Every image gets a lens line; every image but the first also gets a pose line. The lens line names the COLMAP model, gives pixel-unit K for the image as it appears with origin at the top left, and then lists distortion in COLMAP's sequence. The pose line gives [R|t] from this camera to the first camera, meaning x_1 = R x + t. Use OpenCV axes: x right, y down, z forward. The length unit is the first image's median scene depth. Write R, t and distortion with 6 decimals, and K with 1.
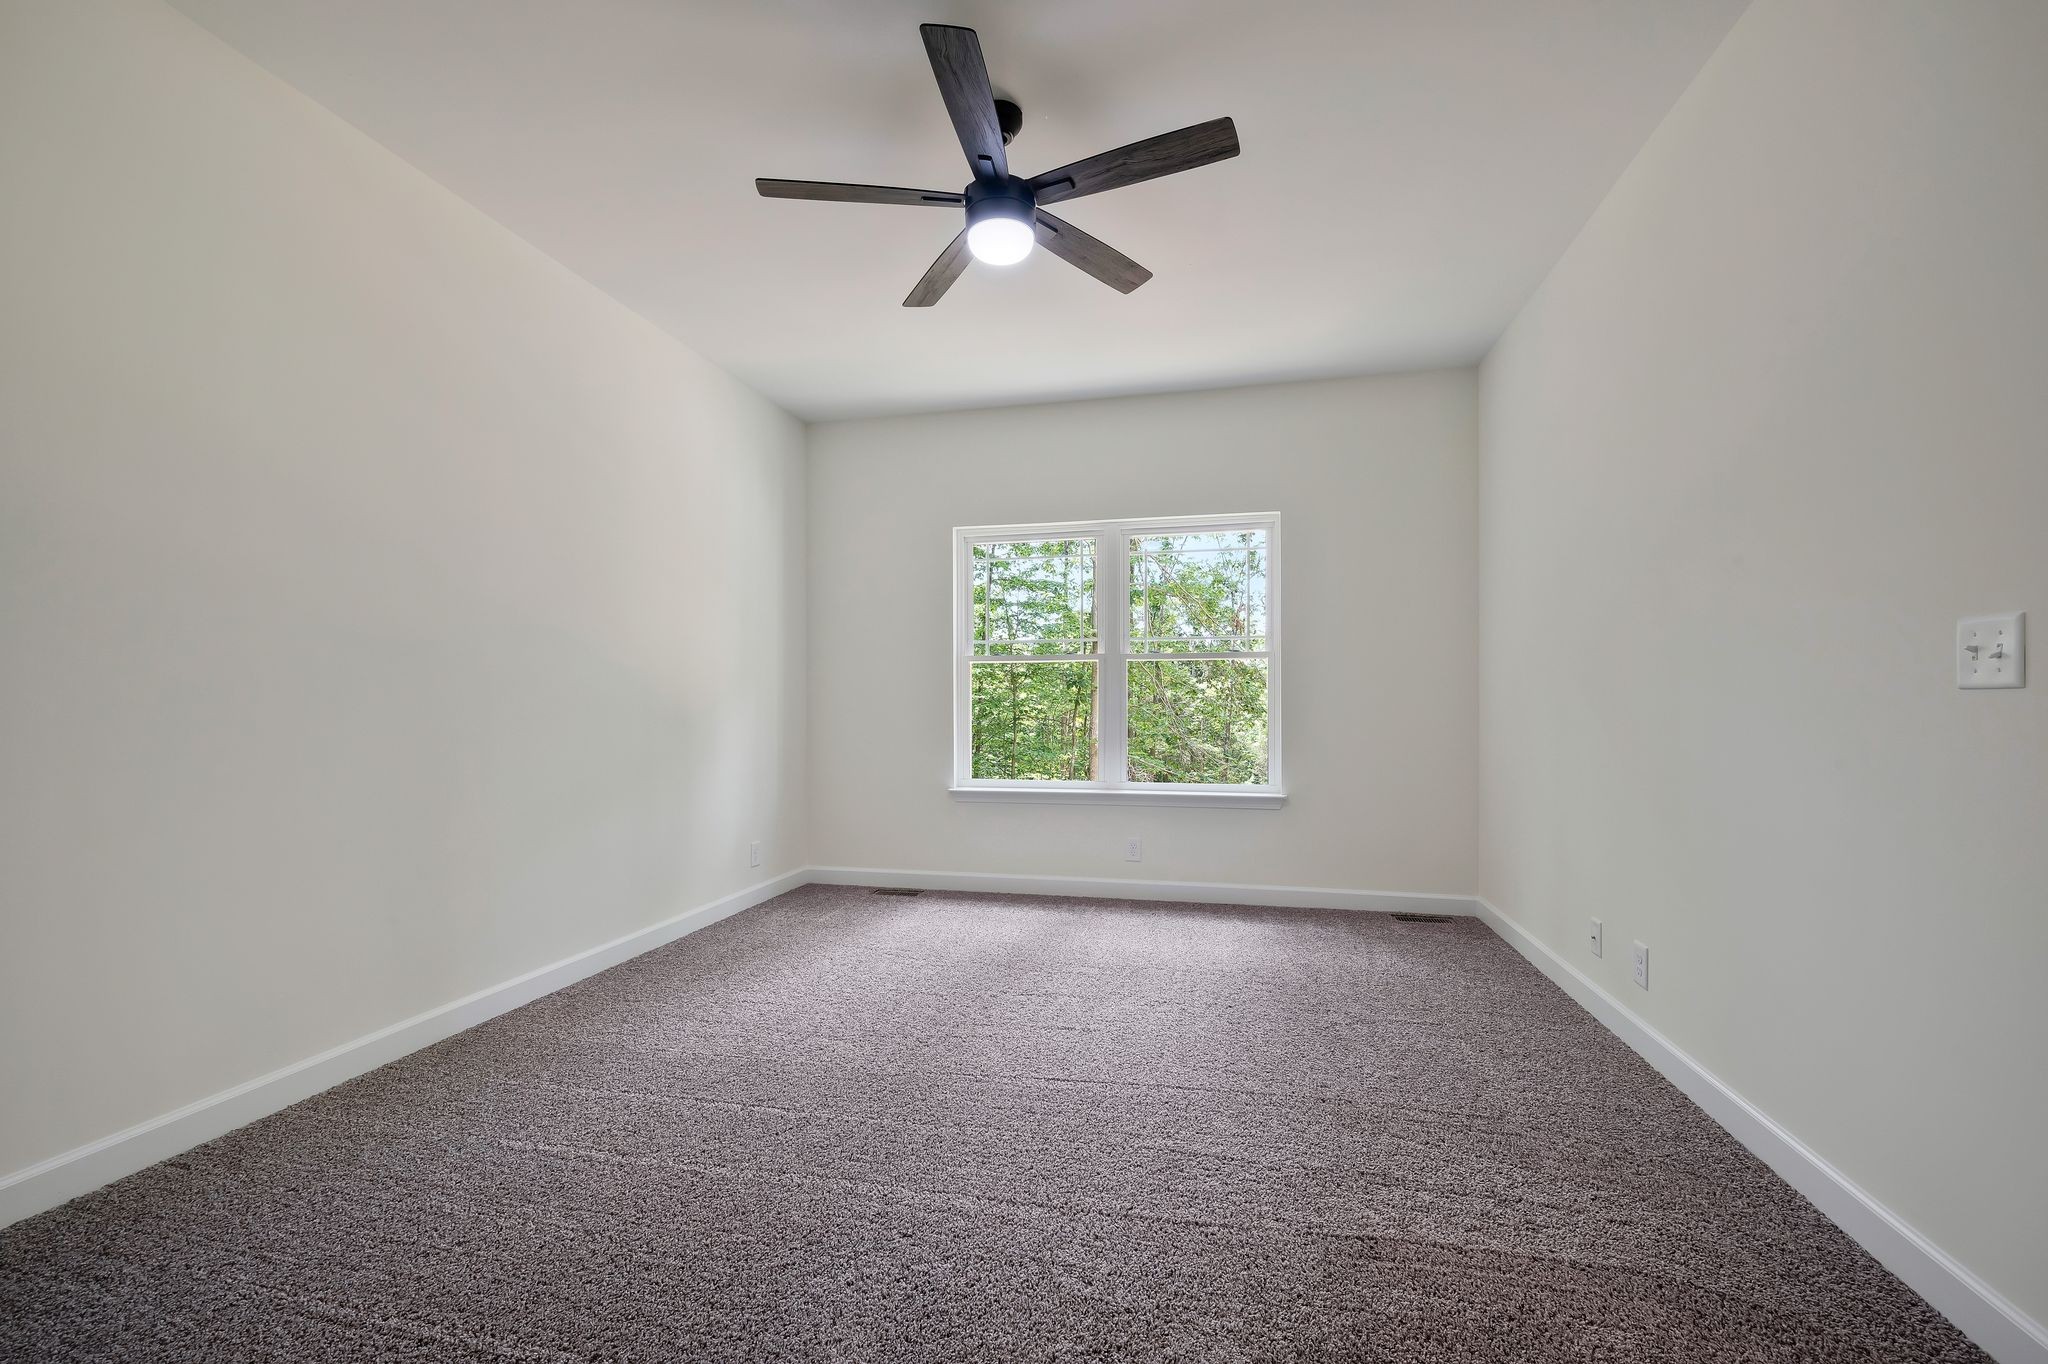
lens RADIAL K [[821.9, 0, 1024.6], [0, 821.9, 705.1], [0, 0, 1]] dist [-0.001466, 0.000268]
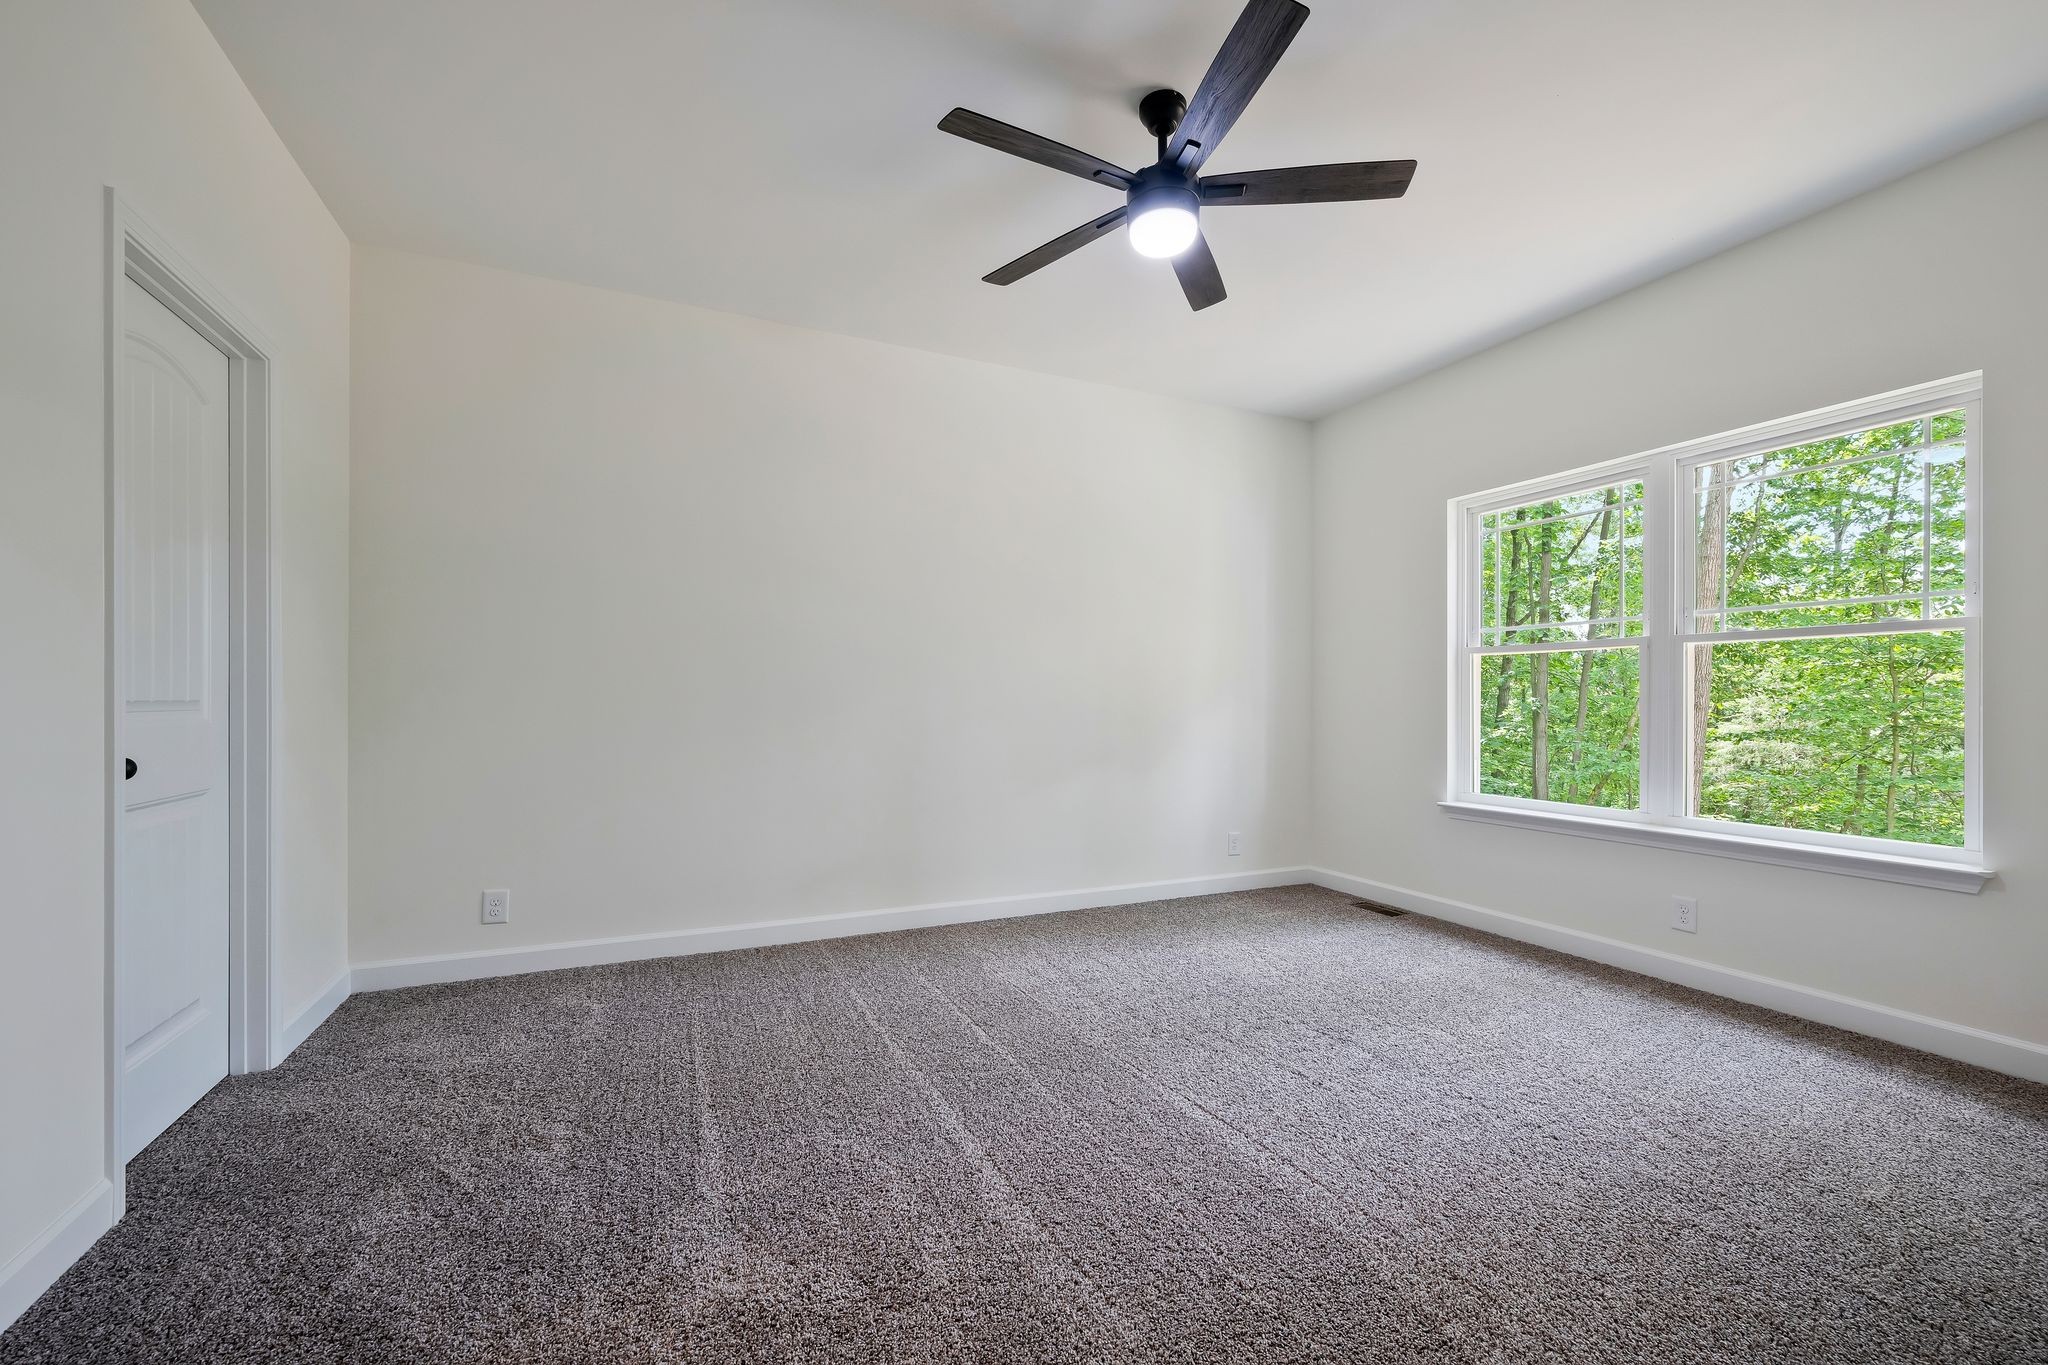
lens RADIAL K [[799.6, 0, 1021.1], [0, 799.6, 696.1], [0, 0, 1]] dist [-0.000617, -0.000017]
pose [[0.636832, 0.001206, -0.771001, 0.316113], [-0.010134, 0.999925, -0.006807, 0.000398], [0.770936, 0.012148, 0.636797, 0.138639]]
